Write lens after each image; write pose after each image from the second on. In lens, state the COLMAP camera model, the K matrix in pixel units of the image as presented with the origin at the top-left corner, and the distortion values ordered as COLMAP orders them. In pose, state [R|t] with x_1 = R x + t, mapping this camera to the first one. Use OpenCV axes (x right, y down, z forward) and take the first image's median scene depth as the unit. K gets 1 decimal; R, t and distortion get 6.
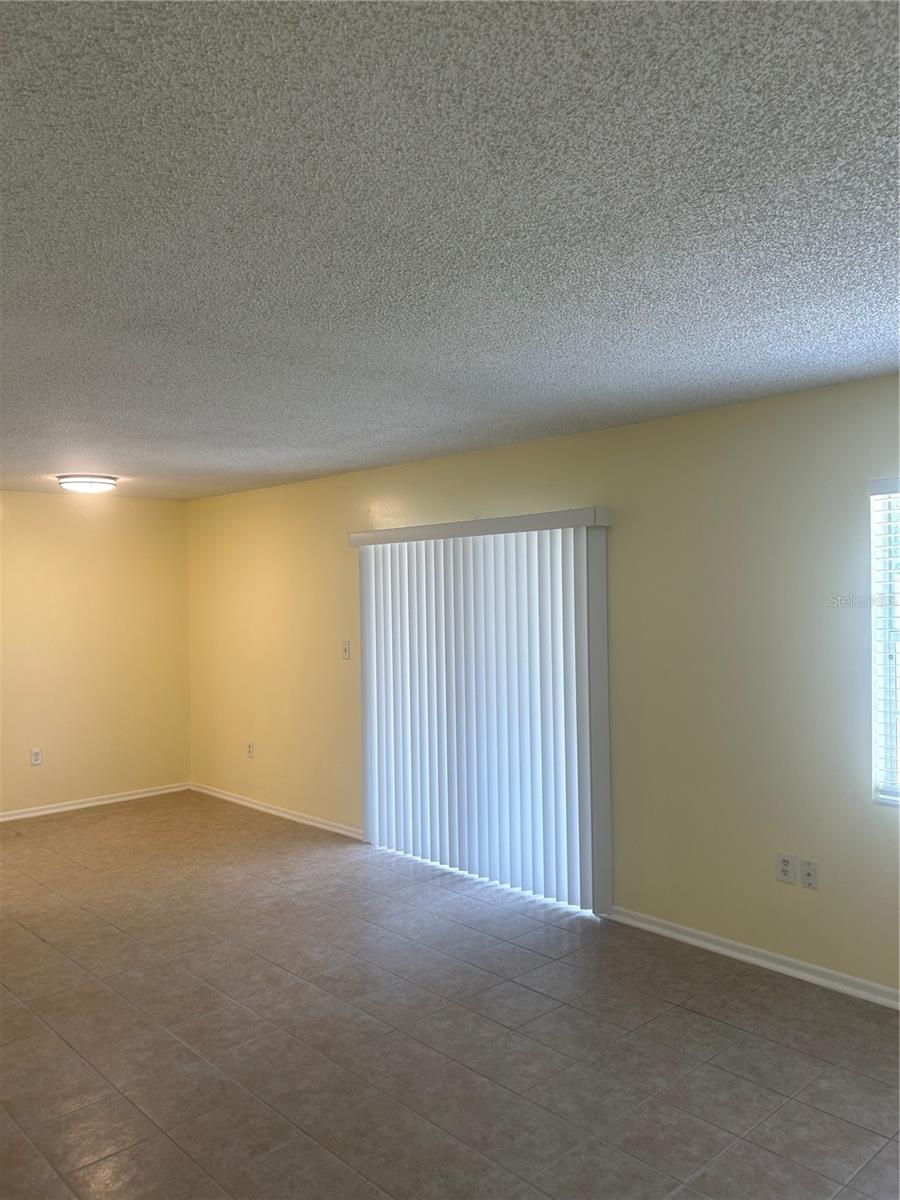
lens RADIAL K [[905.3, 0, 446.4], [0, 905.3, 606.0], [0, 0, 1]] dist [0.035650, -0.037105]
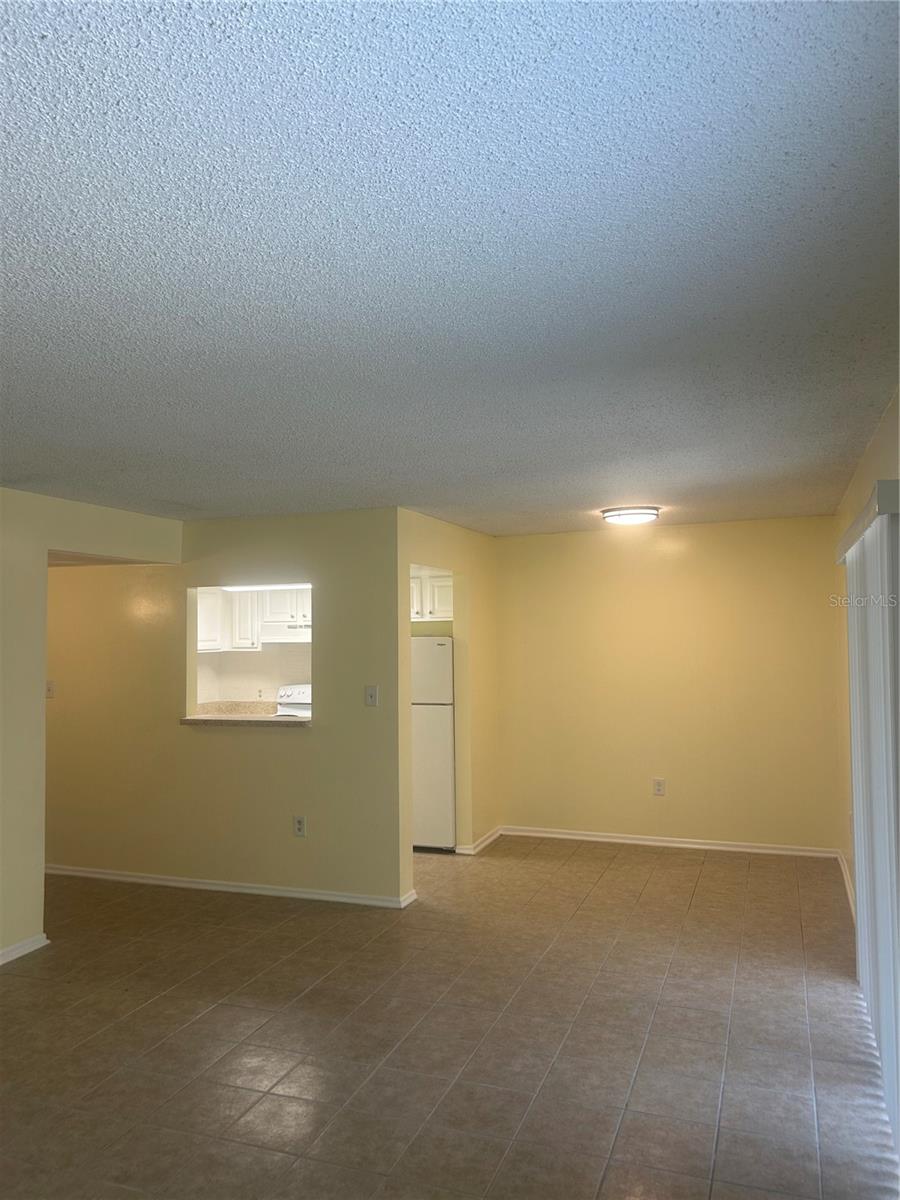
lens RADIAL K [[905.3, 0, 442.5], [0, 905.3, 596.1], [0, 0, 1]] dist [0.035650, -0.037105]
pose [[0.448106, -0.026062, -0.893600, 0.643674], [-0.005951, 0.999466, -0.032134, -0.022270], [0.893960, 0.019717, 0.447712, 0.610363]]
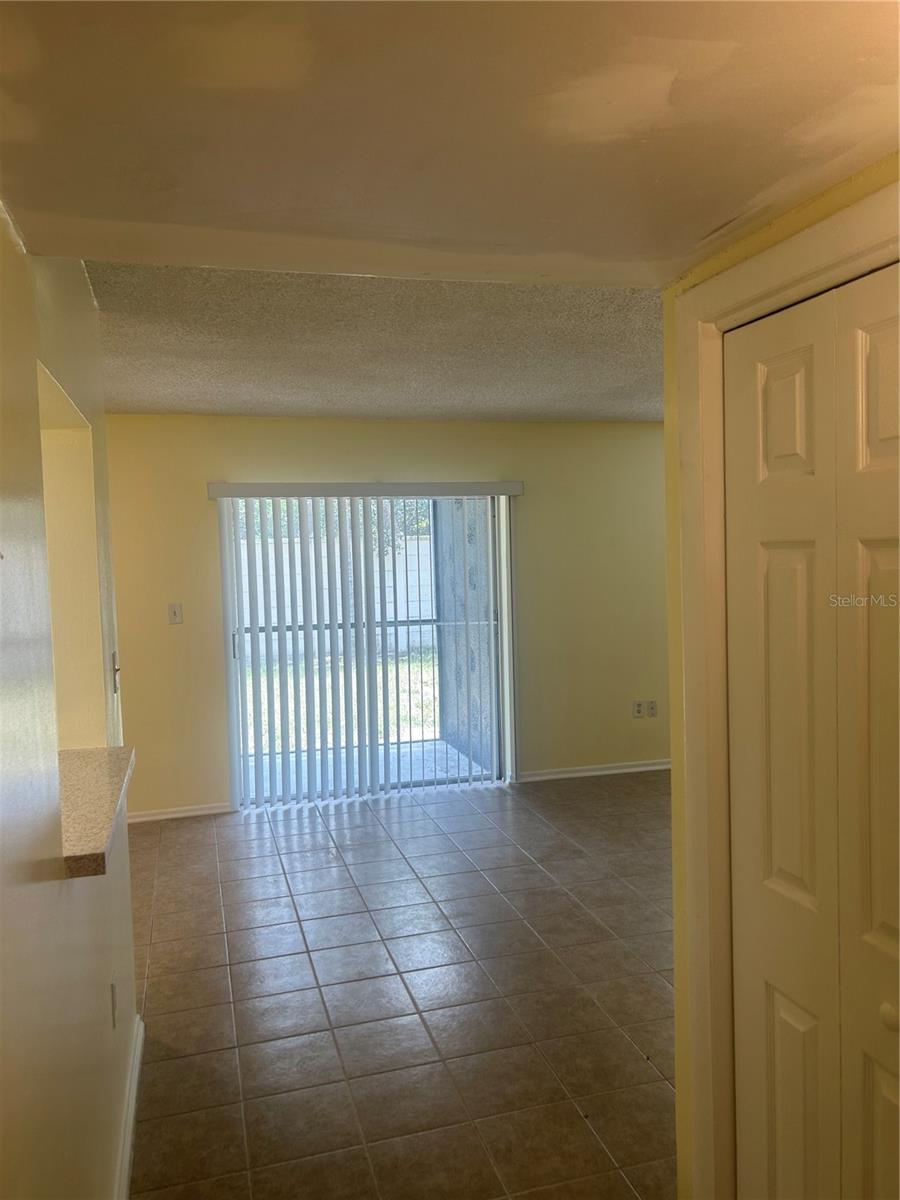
lens RADIAL K [[905.3, 0, 453.7], [0, 905.3, 604.9], [0, 0, 1]] dist [0.035650, -0.037105]
pose [[0.451544, -0.055599, 0.890515, -1.295406], [0.029699, 0.998440, 0.047278, 0.010065], [-0.891755, 0.005099, 0.452490, 0.572374]]
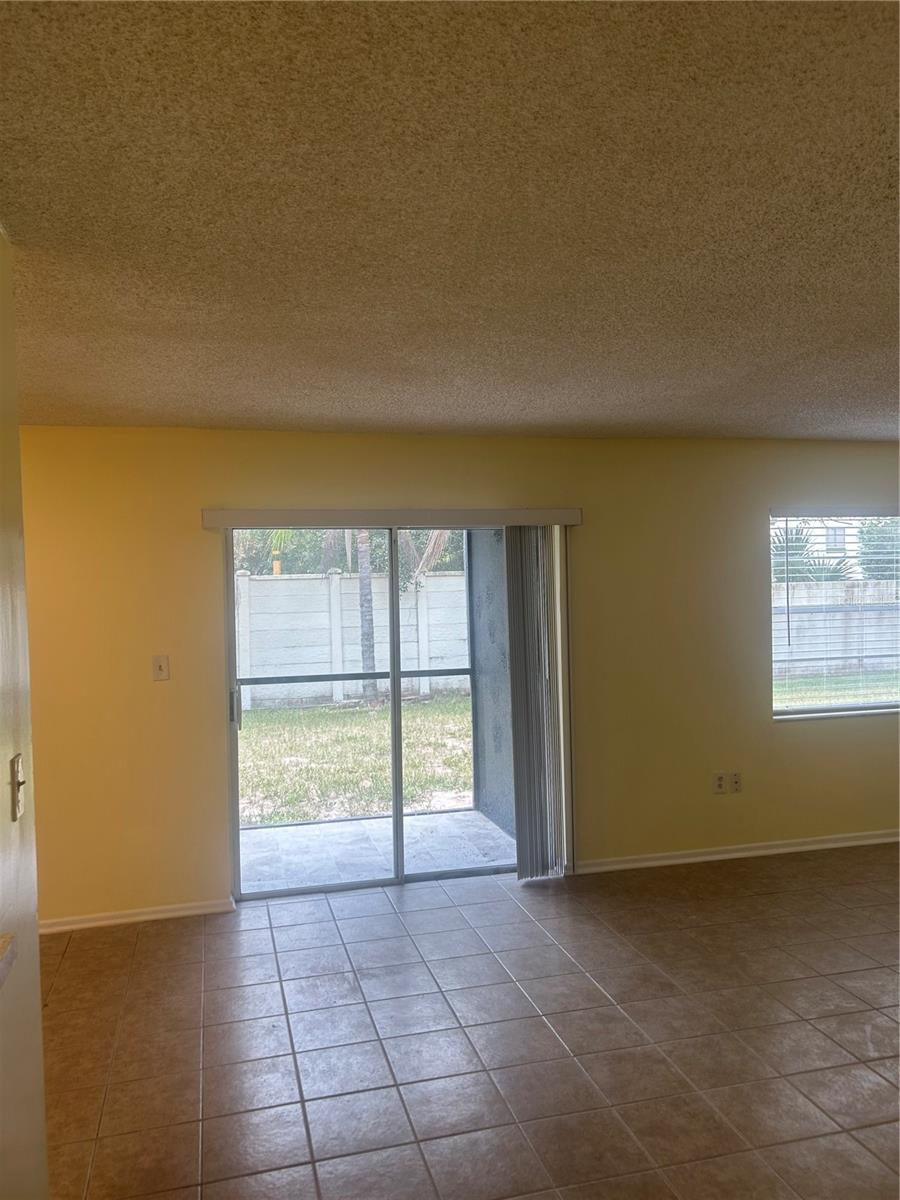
lens RADIAL K [[905.3, 0, 444.9], [0, 905.3, 604.3], [0, 0, 1]] dist [0.035650, -0.037105]
pose [[0.478676, -0.018610, 0.877795, -1.068258], [0.026309, 0.999630, 0.006846, -0.002572], [-0.877598, 0.019817, 0.478988, 0.728159]]
